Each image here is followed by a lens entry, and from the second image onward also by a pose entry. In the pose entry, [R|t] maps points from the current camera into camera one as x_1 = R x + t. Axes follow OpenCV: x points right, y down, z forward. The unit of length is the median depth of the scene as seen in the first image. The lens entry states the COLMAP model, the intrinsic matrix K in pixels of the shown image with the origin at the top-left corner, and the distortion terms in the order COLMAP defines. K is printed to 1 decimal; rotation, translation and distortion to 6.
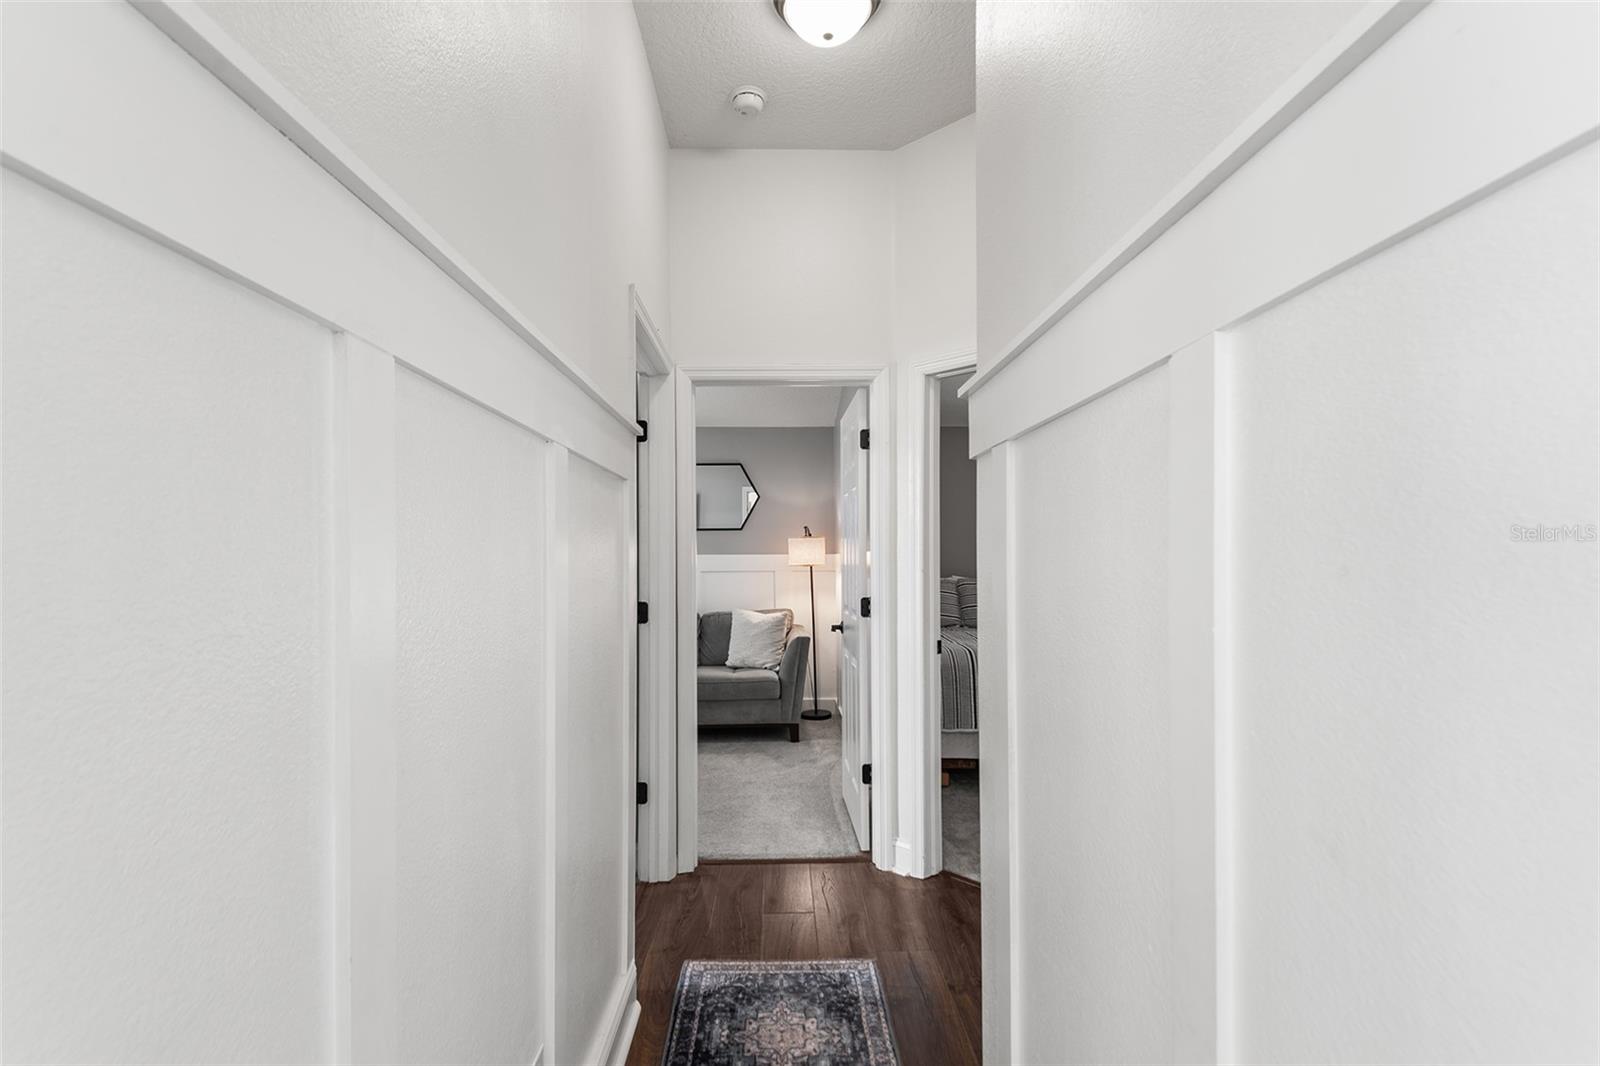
lens RADIAL K [[744.9, 0, 798.8], [0, 744.9, 538.3], [0, 0, 1]] dist [0.026992, -0.014936]
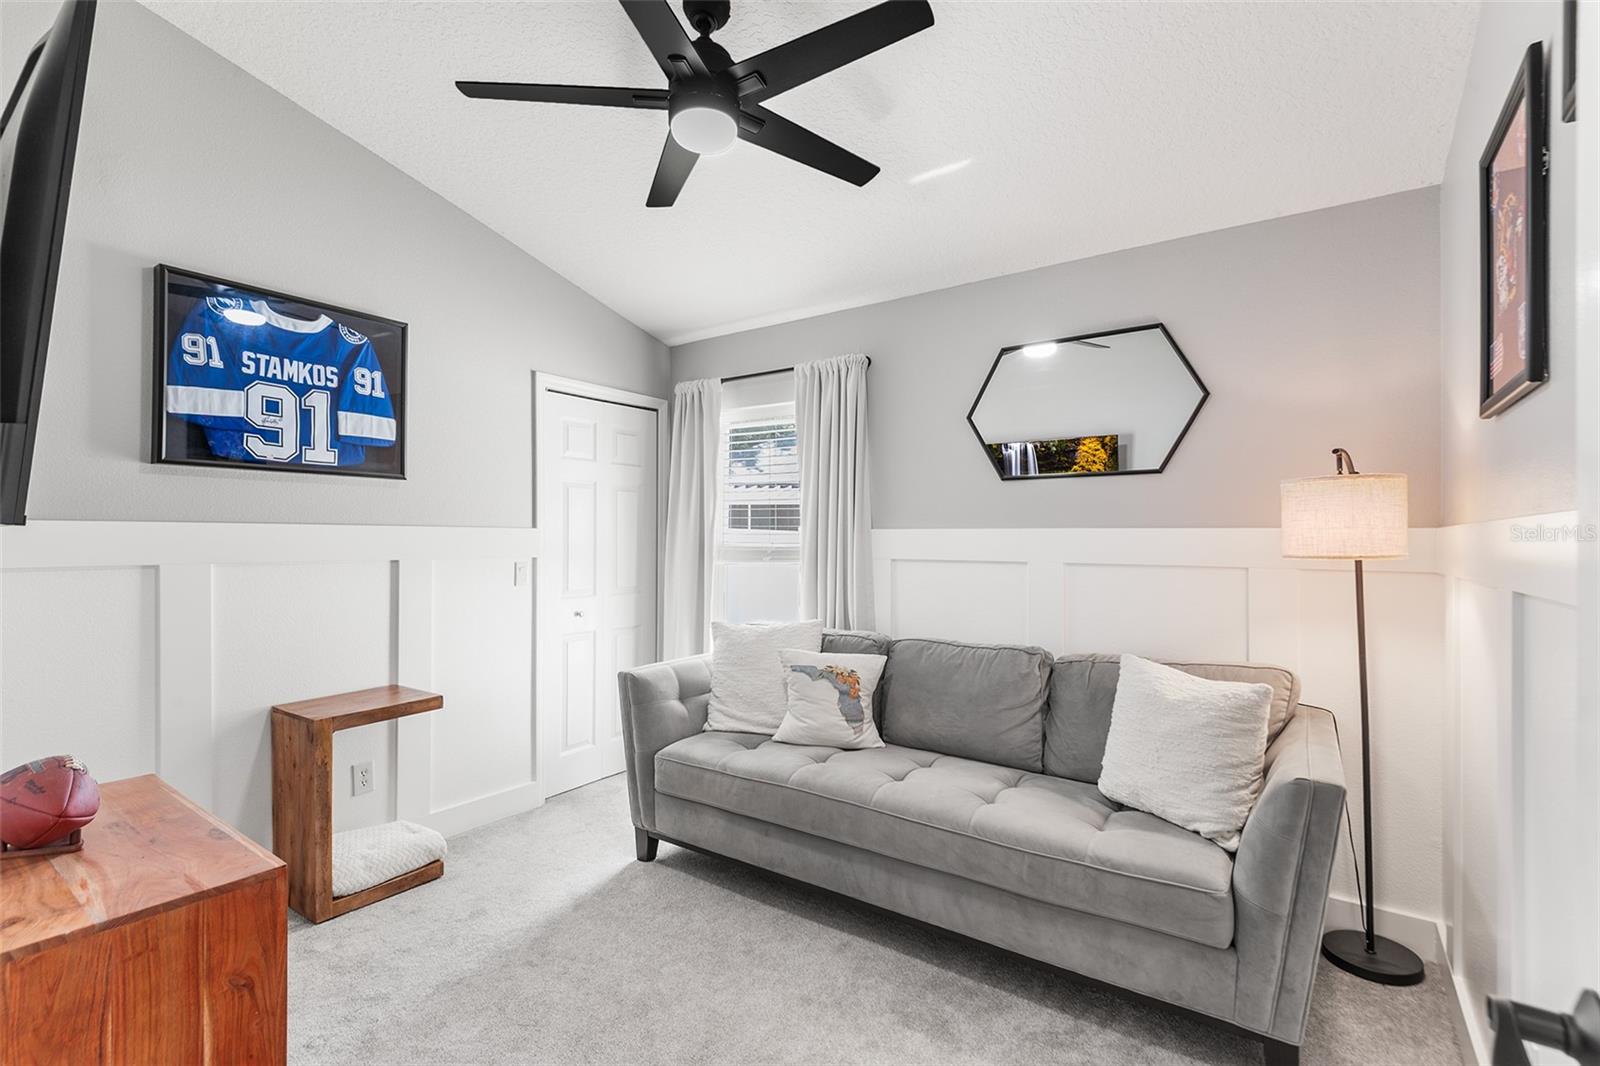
lens RADIAL K [[744.9, 0, 795.2], [0, 744.9, 540.2], [0, 0, 1]] dist [0.026992, -0.014936]
pose [[0.805032, 0.013015, -0.593089, 0.014146], [0.003465, 0.999639, 0.026640, 0.018173], [0.593221, -0.023501, 0.804696, 0.569691]]
